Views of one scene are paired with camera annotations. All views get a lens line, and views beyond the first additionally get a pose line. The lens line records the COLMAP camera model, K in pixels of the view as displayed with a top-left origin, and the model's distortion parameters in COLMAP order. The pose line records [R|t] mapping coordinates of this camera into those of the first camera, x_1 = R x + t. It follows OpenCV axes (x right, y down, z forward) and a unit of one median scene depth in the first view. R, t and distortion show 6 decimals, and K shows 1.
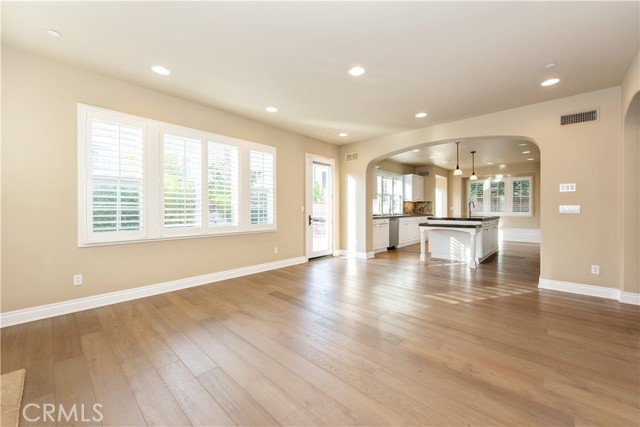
lens RADIAL K [[252.2, 0, 321.0], [0, 252.2, 211.0], [0, 0, 1]] dist [0.001450, -0.003590]
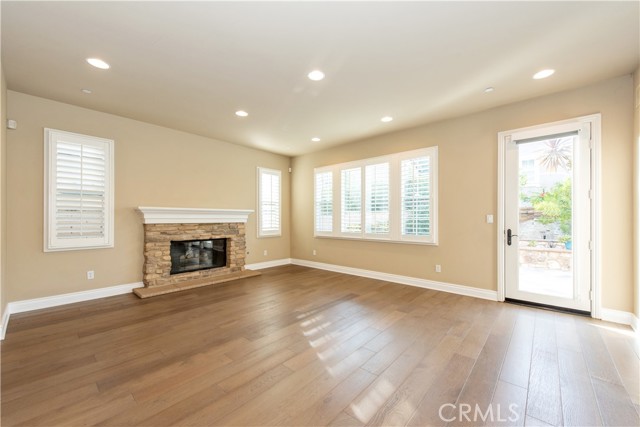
lens RADIAL K [[252.2, 0, 320.4], [0, 252.2, 219.0], [0, 0, 1]] dist [0.001450, -0.003590]
pose [[0.016806, -0.000404, -0.999859, 0.658377], [-0.009522, 0.999955, -0.000564, -0.003603], [0.999813, 0.009530, 0.016801, 0.599449]]
